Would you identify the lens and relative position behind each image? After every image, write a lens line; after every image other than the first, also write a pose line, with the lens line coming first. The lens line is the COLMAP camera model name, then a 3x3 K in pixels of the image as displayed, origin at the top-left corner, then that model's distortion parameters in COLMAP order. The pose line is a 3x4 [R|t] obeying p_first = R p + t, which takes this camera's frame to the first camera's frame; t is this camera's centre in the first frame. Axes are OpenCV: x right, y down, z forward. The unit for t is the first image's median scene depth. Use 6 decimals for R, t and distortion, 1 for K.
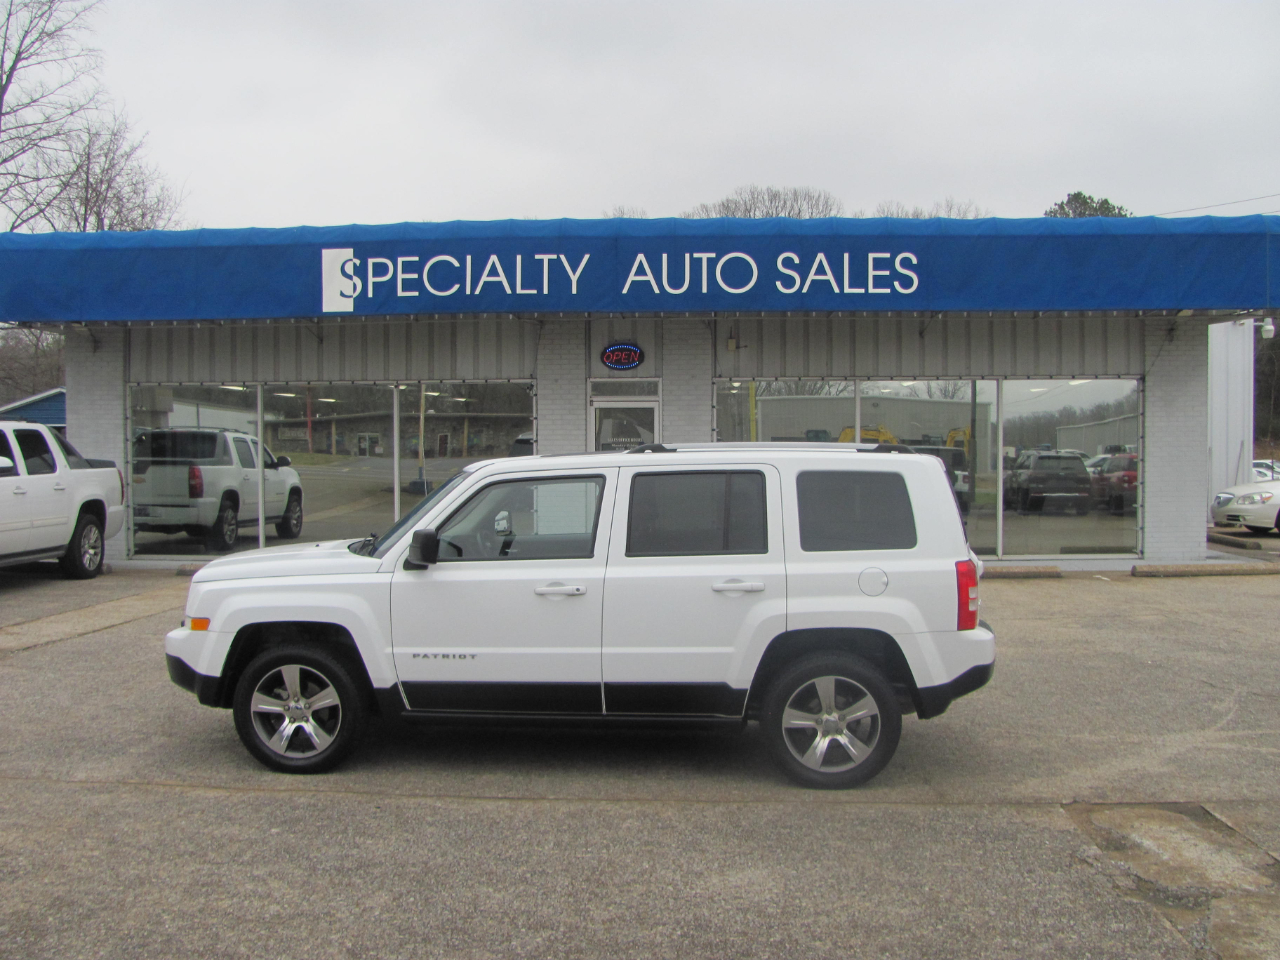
lens RADIAL K [[1352.4, 0, 633.1], [0, 1352.4, 477.9], [0, 0, 1]] dist [-0.125306, 0.000000]
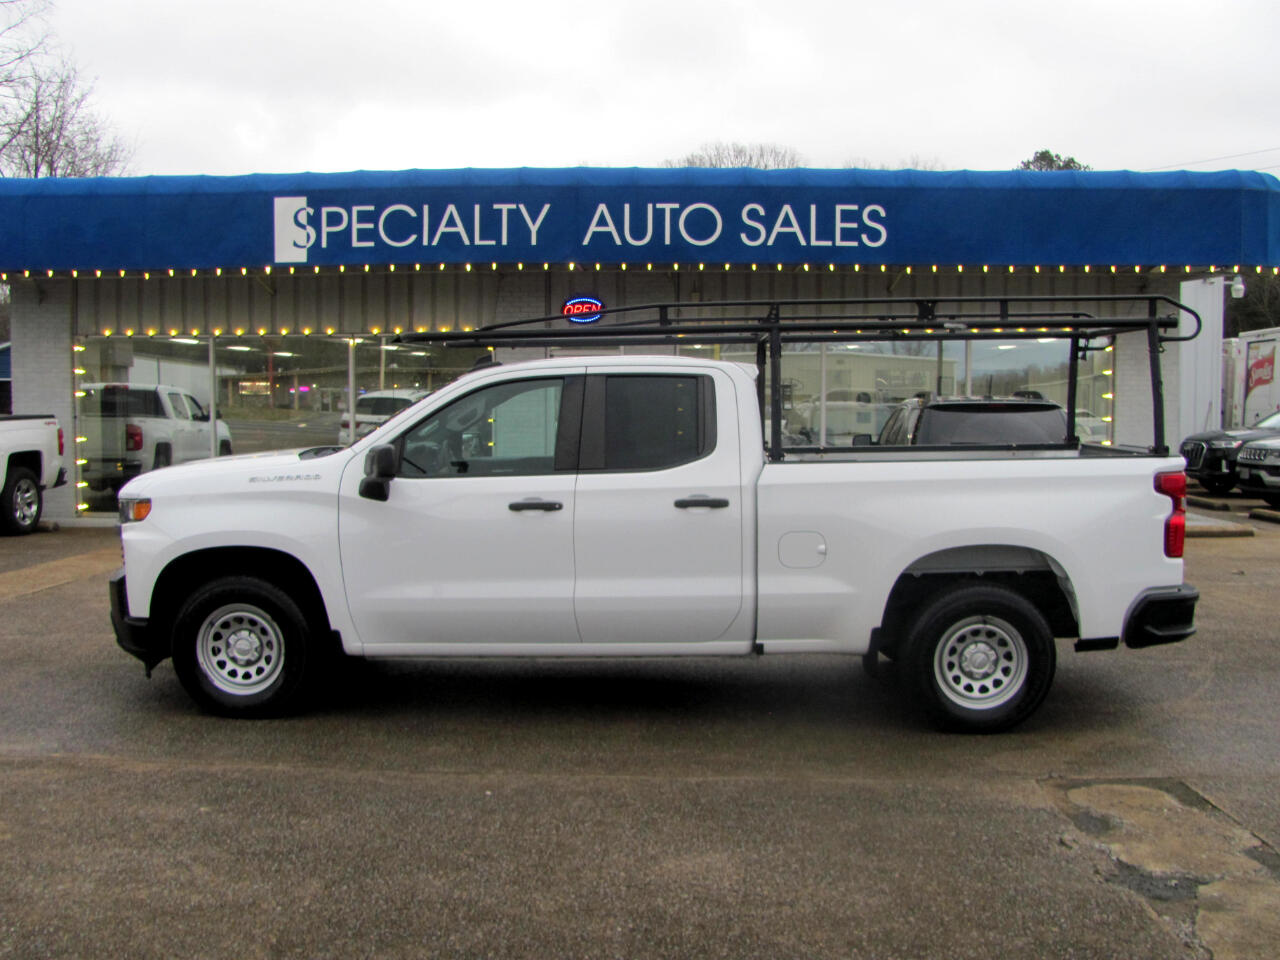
lens RADIAL K [[1352.4, 0, 628.8], [0, 1352.4, 472.7], [0, 0, 1]] dist [-0.125306, 0.000000]
pose [[0.999732, 0.002996, 0.022961, 0.002983], [-0.003648, 0.999590, 0.028407, -0.000077], [-0.022866, -0.028483, 0.999333, 0.022647]]
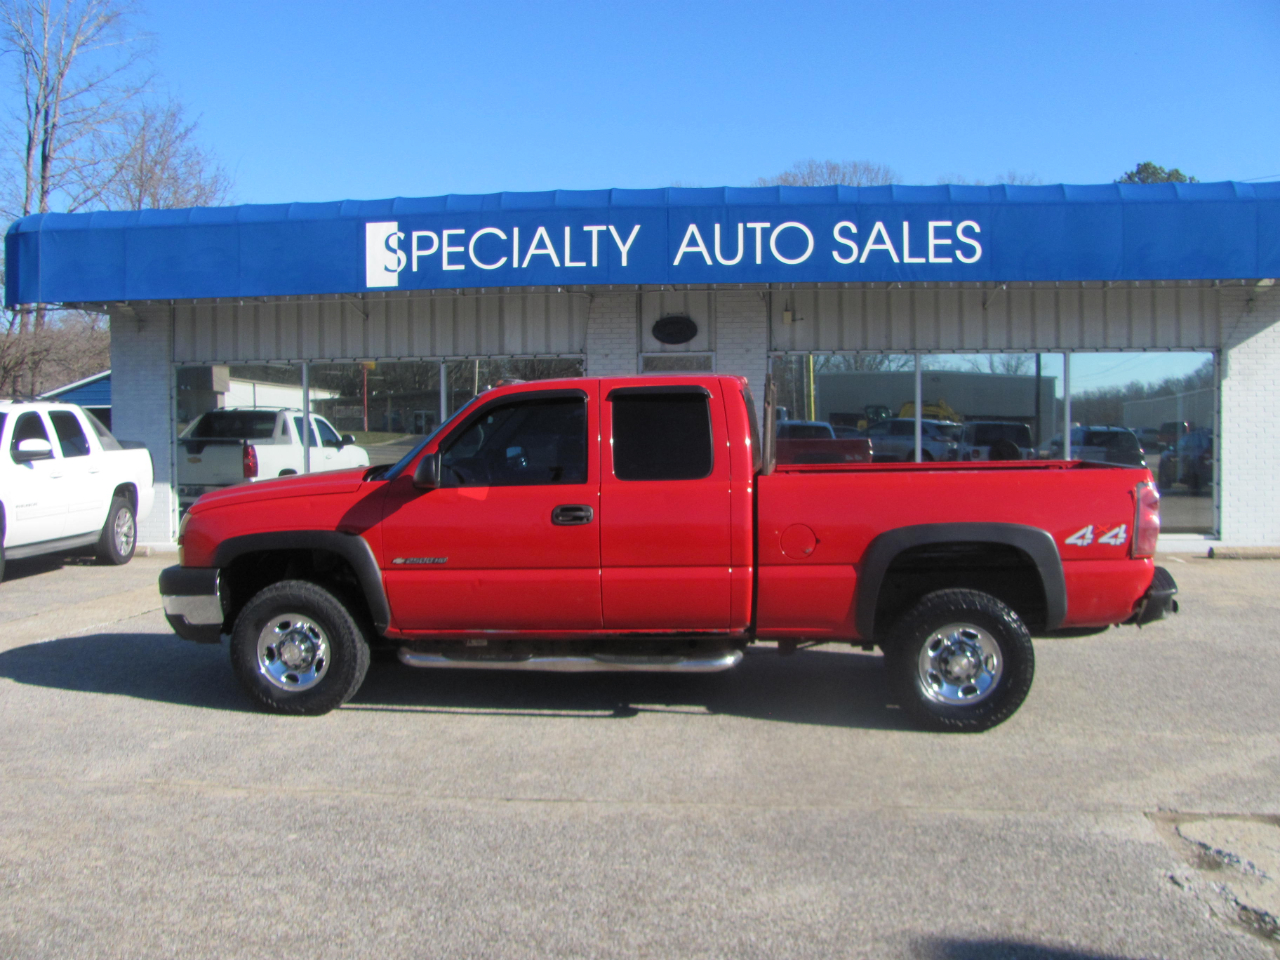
lens RADIAL K [[1352.4, 0, 630.9], [0, 1352.4, 484.6], [0, 0, 1]] dist [-0.125306, 0.000000]
pose [[0.999007, -0.003260, -0.044430, 0.003790], [0.004231, 0.999754, 0.021762, -0.000476], [0.044348, -0.021928, 0.998775, 0.028706]]
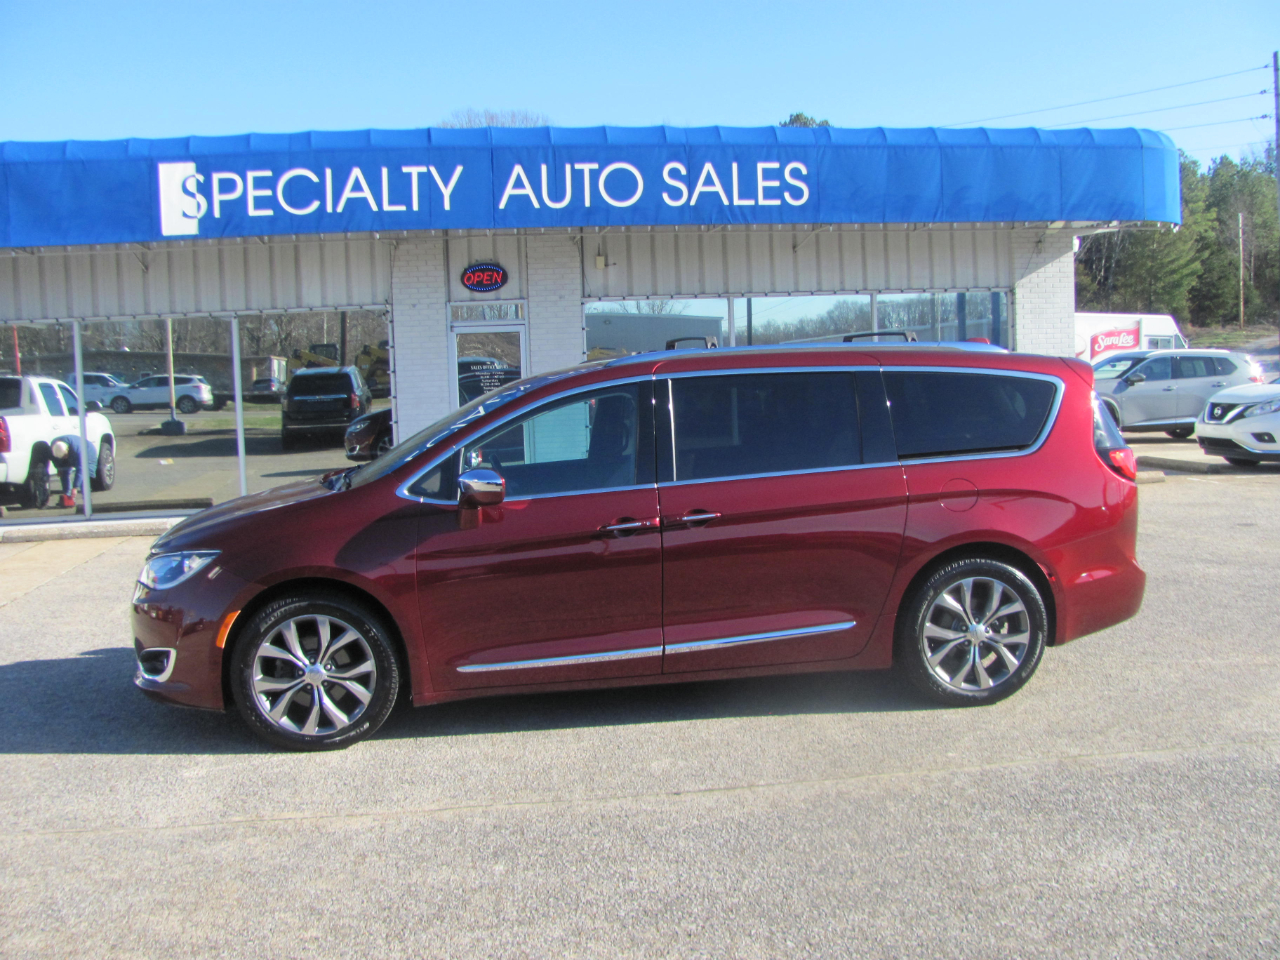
lens RADIAL K [[1352.4, 0, 621.0], [0, 1352.4, 471.8], [0, 0, 1]] dist [-0.125306, 0.000000]
pose [[0.977940, -0.049443, 0.202951, -0.122960], [0.039175, 0.997756, 0.054304, -0.003806], [-0.205180, -0.045155, 0.977682, 0.076087]]
